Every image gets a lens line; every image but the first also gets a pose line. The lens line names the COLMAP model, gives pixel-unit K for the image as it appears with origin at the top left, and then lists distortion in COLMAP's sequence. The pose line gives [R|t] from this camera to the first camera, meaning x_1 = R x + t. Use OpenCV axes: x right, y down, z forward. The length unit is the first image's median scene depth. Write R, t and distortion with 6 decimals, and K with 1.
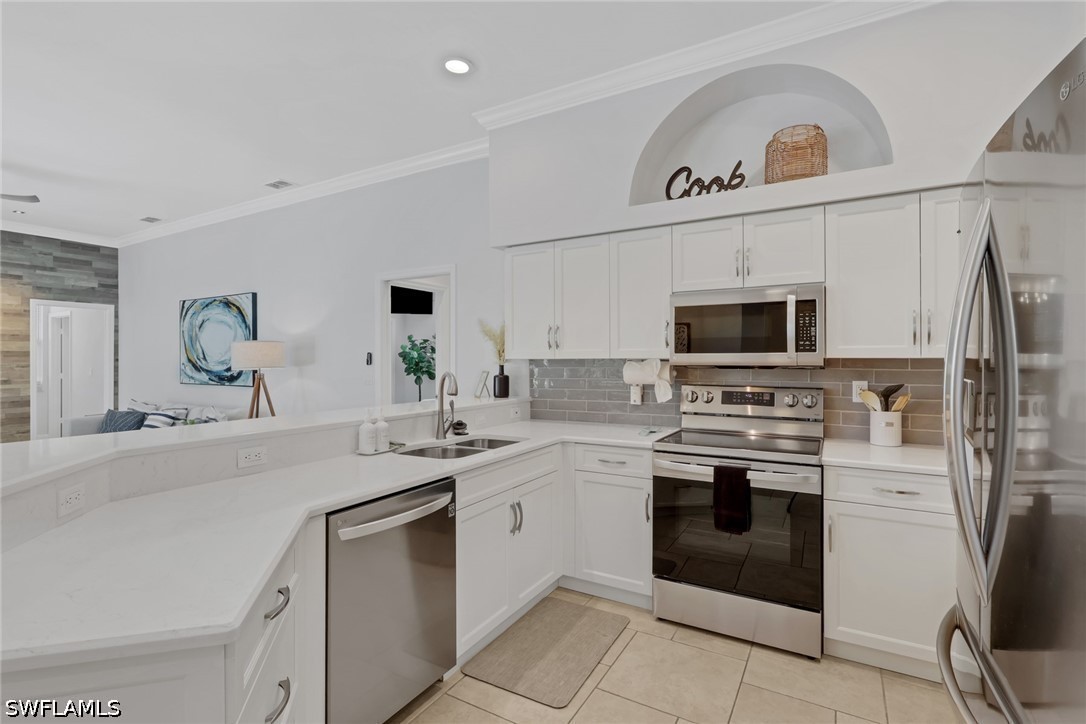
lens RADIAL K [[512.4, 0, 537.3], [0, 512.4, 359.9], [0, 0, 1]] dist [0.000743, -0.000062]
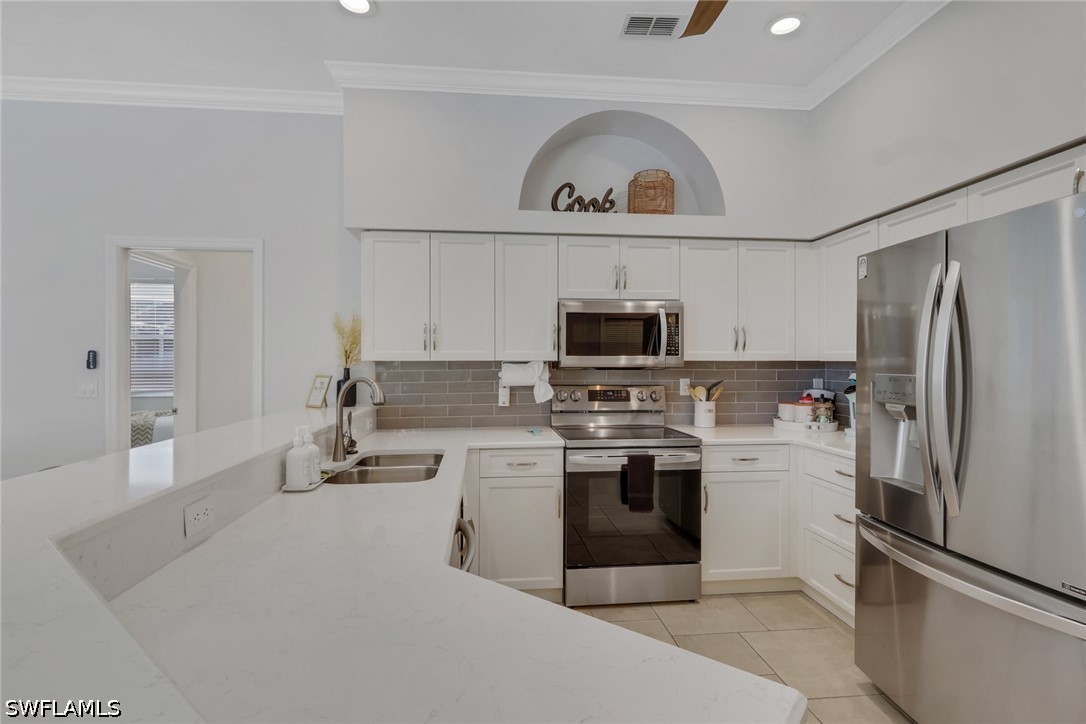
lens RADIAL K [[512.4, 0, 537.3], [0, 512.4, 359.9], [0, 0, 1]] dist [0.000743, -0.000062]
pose [[0.806737, 0.004035, 0.590897, -0.409239], [-0.001572, 0.999988, -0.004682, 0.000617], [-0.590908, 0.002848, 0.806734, 0.172801]]
